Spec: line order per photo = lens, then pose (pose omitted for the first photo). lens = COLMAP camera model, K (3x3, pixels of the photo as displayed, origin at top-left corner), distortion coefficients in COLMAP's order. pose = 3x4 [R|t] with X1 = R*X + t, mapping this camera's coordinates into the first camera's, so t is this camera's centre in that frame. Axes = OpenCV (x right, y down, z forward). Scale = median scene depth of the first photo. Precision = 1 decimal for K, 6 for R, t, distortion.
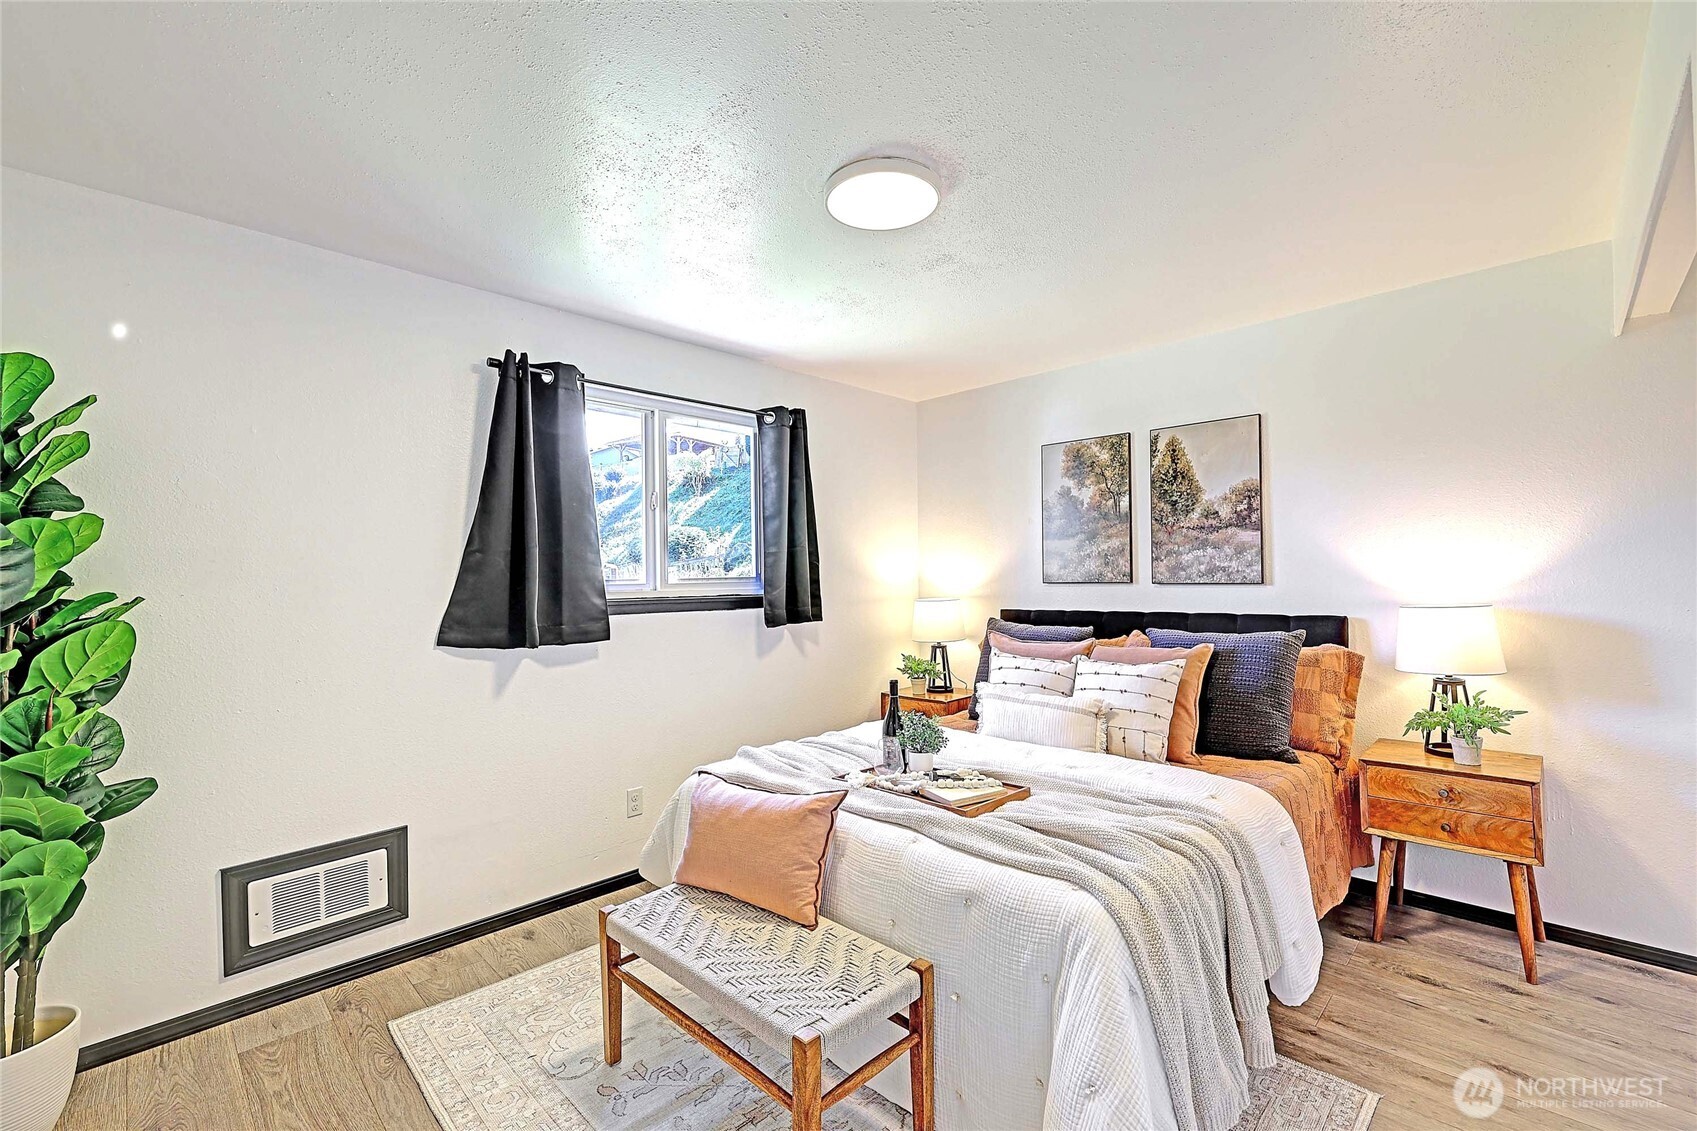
lens RADIAL K [[734.8, 0, 848.5], [0, 734.8, 565.5], [0, 0, 1]] dist [-0.000109, 0.005831]
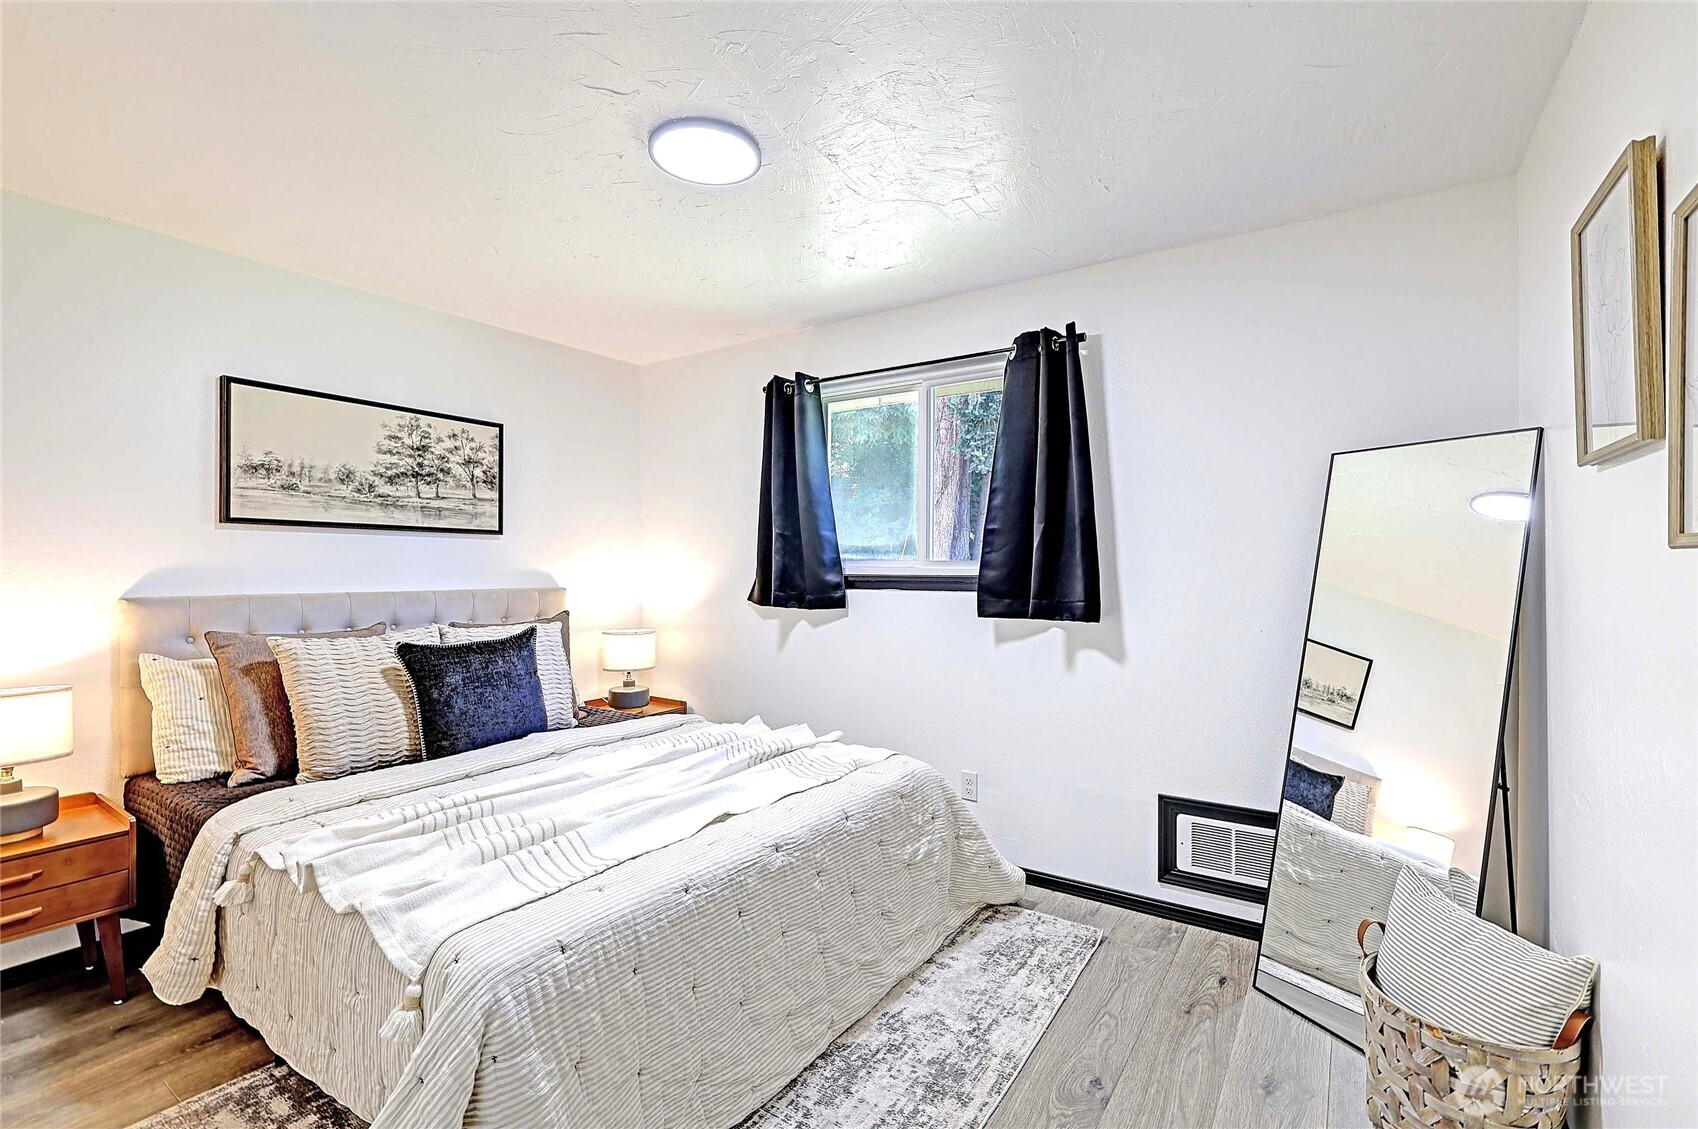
lens RADIAL K [[735.7, 0, 849.0], [0, 735.7, 564.5], [0, 0, 1]] dist [-0.000250, -0.000009]
pose [[0.206518, 0.019821, -0.978242, 0.681397], [0.002197, 0.999783, 0.020721, 0.008791], [0.978440, -0.006428, 0.206429, 0.701628]]
